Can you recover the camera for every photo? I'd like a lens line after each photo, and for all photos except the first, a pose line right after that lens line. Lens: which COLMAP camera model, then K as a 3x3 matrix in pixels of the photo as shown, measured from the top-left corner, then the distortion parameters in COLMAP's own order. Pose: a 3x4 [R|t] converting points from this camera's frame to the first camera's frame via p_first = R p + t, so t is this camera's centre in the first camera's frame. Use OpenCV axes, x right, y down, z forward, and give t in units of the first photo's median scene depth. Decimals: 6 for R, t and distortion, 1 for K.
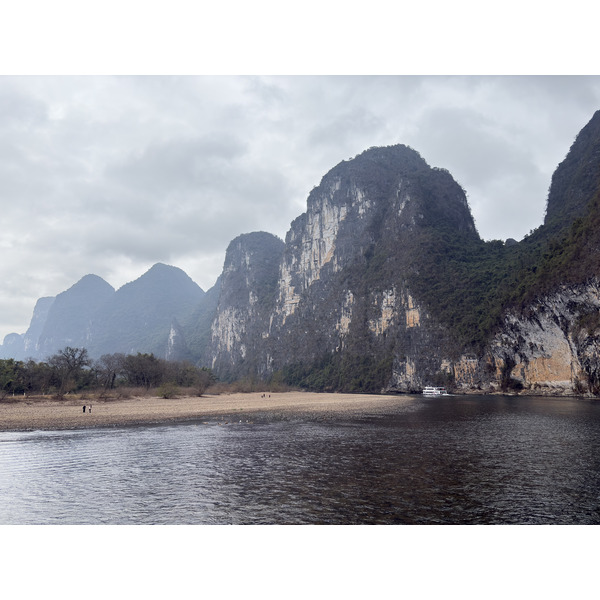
lens RADIAL K [[442.0, 0, 298.9], [0, 442.0, 316.0], [0, 0, 1]] dist [0.070786, -0.056272]
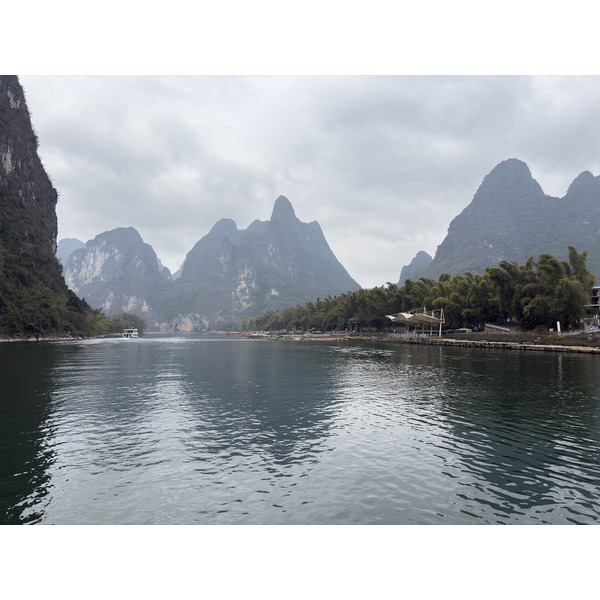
lens RADIAL K [[442.0, 0, 298.9], [0, 442.0, 316.0], [0, 0, 1]] dist [0.070786, -0.056272]
pose [[0.671684, 0.039501, 0.739784, -0.968473], [-0.126205, 0.990082, 0.061722, -0.199740], [-0.730009, -0.134823, 0.670007, -1.367816]]
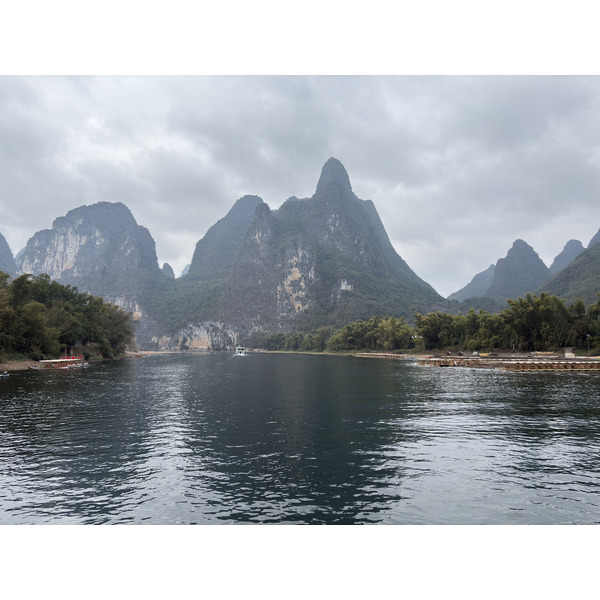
lens RADIAL K [[442.0, 0, 298.9], [0, 442.0, 316.0], [0, 0, 1]] dist [0.070786, -0.056272]
pose [[0.665018, 0.070403, 0.743502, -0.584847], [-0.128029, 0.991556, 0.020623, -0.098543], [-0.735772, -0.108904, 0.668416, -0.697757]]
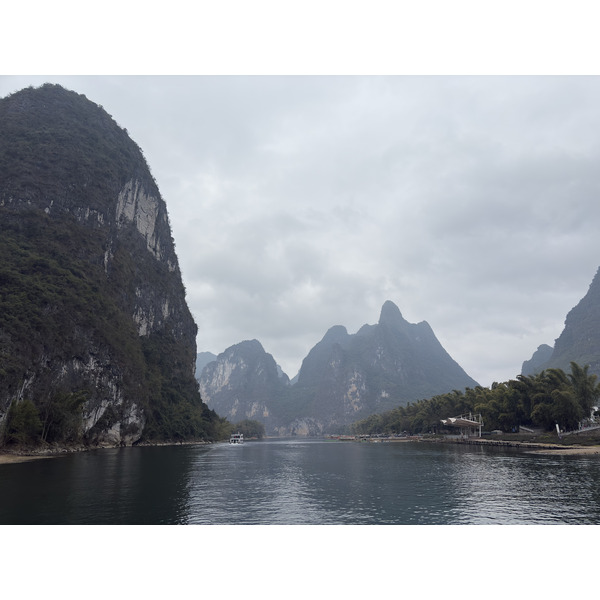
lens RADIAL K [[450.3, 0, 309.2], [0, 450.3, 321.0], [0, 0, 1]] dist [0.107747, -0.159672]
pose [[0.831981, 0.136084, 0.537856, -1.018666], [-0.083200, 0.989092, -0.121553, -0.218572], [-0.548530, 0.056380, 0.834228, -1.491484]]
